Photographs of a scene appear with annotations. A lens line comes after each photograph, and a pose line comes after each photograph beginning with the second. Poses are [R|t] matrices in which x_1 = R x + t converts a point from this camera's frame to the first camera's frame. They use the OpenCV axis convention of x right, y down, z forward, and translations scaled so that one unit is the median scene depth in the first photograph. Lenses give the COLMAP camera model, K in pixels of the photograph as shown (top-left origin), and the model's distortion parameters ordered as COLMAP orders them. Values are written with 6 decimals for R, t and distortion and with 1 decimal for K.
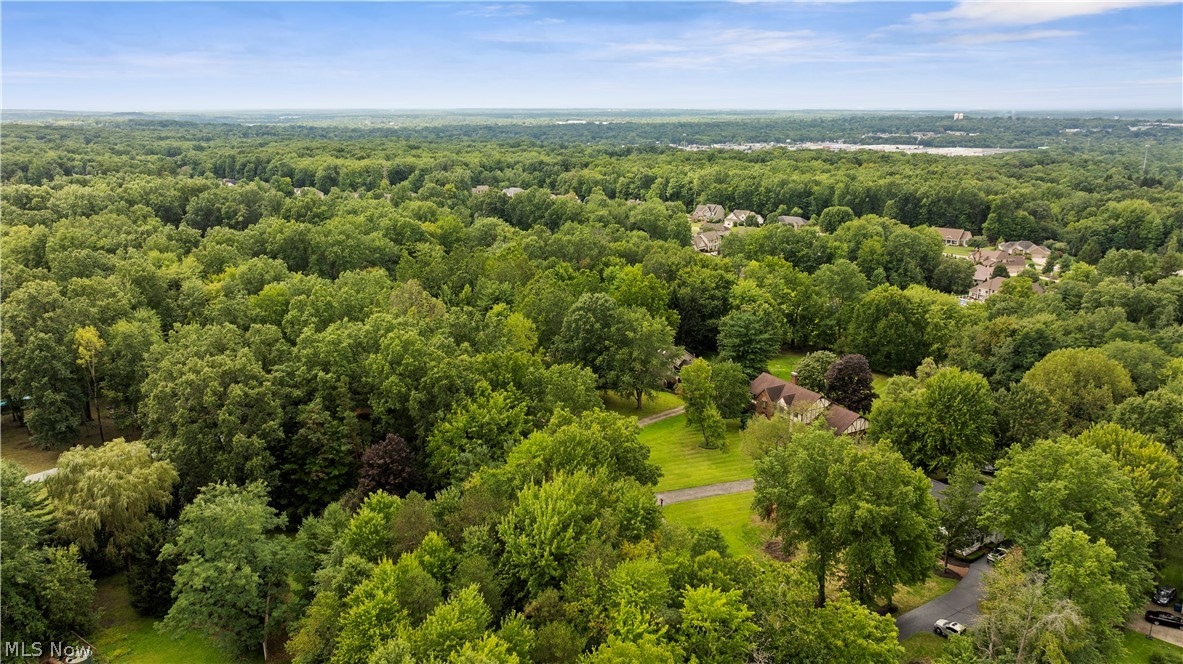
lens RADIAL K [[865.3, 0, 591.5], [0, 865.3, 332.0], [0, 0, 1]] dist [-0.023993, 0.040752]
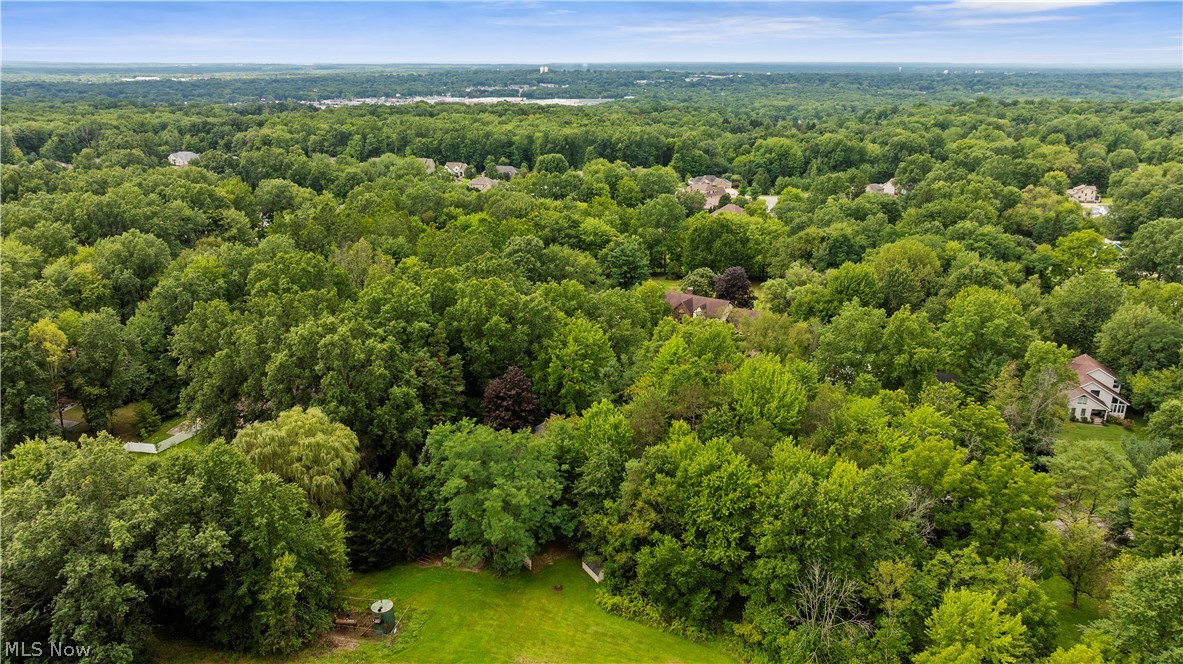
lens RADIAL K [[865.3, 0, 591.5], [0, 865.3, 332.0], [0, 0, 1]] dist [-0.023993, 0.040752]
pose [[0.892435, -0.133604, 0.430940, -0.150501], [0.112119, 0.990860, 0.075009, 0.000969], [-0.437022, -0.018624, 0.899258, -0.005288]]
